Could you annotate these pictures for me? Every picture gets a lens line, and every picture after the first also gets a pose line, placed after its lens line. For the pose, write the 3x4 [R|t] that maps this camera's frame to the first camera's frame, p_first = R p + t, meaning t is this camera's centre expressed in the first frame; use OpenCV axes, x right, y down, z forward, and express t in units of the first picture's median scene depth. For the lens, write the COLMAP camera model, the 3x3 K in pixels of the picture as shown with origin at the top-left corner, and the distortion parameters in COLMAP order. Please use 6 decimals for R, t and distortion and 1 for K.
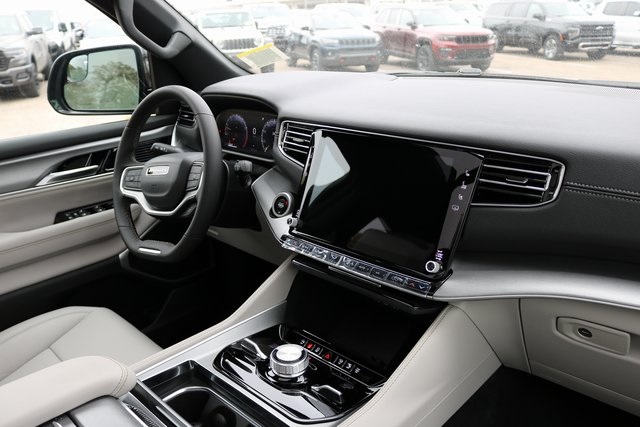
lens RADIAL K [[525.5, 0, 320.6], [0, 525.5, 213.1], [0, 0, 1]] dist [-0.083058, 0.016489]
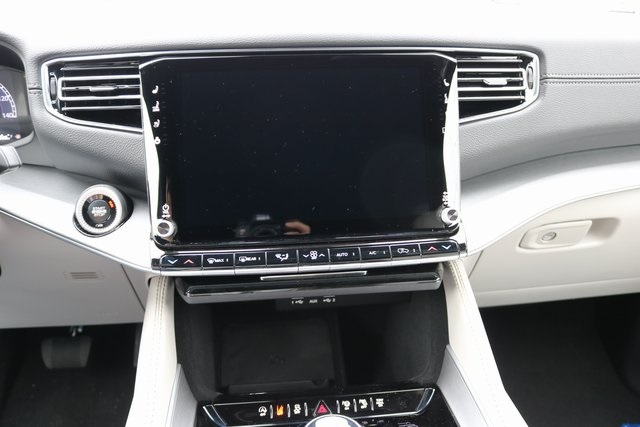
lens RADIAL K [[525.5, 0, 322.6], [0, 525.5, 212.8], [0, 0, 1]] dist [-0.083058, 0.016489]
pose [[0.654512, -0.269686, 0.706317, -0.296985], [0.243332, 0.959650, 0.140929, -0.032161], [-0.715824, 0.079630, 0.693726, 0.449119]]
